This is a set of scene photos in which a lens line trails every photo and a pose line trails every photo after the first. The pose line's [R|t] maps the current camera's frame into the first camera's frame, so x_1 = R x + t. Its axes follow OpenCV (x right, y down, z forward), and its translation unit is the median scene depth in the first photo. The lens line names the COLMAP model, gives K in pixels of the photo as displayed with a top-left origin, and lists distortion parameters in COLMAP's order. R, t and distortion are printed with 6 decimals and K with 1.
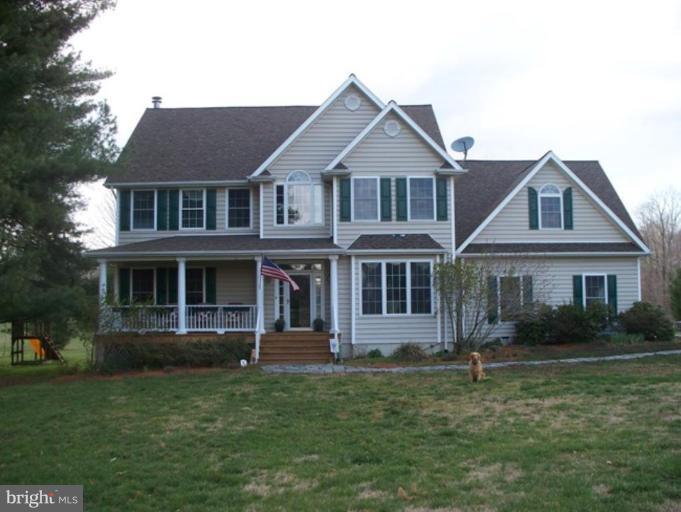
lens RADIAL K [[722.4, 0, 340.5], [0, 722.4, 256.0], [0, 0, 1]] dist [-0.207838, 0.211907]
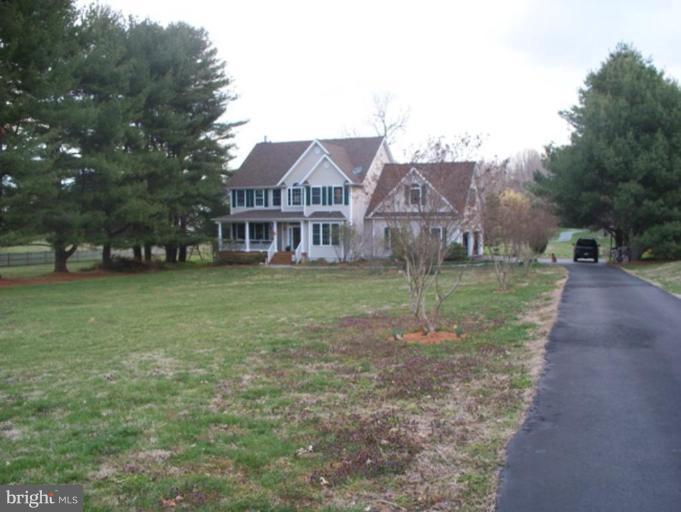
lens RADIAL K [[722.4, 0, 340.5], [0, 722.4, 256.0], [0, 0, 1]] dist [-0.207838, 0.211907]
pose [[0.909906, 0.029515, -0.413763, 1.082835], [0.028097, 0.990790, 0.132464, -0.193931], [0.413862, -0.132155, 0.900696, -1.107894]]
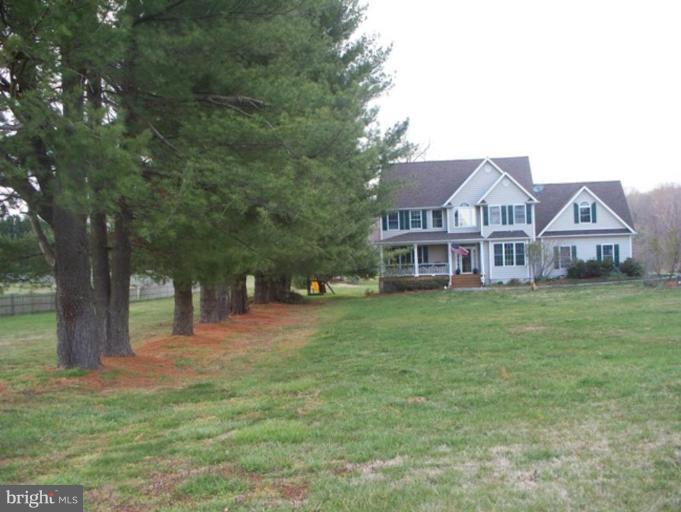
lens RADIAL K [[722.4, 0, 340.5], [0, 722.4, 256.0], [0, 0, 1]] dist [-0.207838, 0.211907]
pose [[0.981818, -0.021291, -0.188625, -0.020110], [0.036724, 0.996221, 0.078709, -0.145918], [0.186236, -0.084205, 0.978890, -1.295362]]
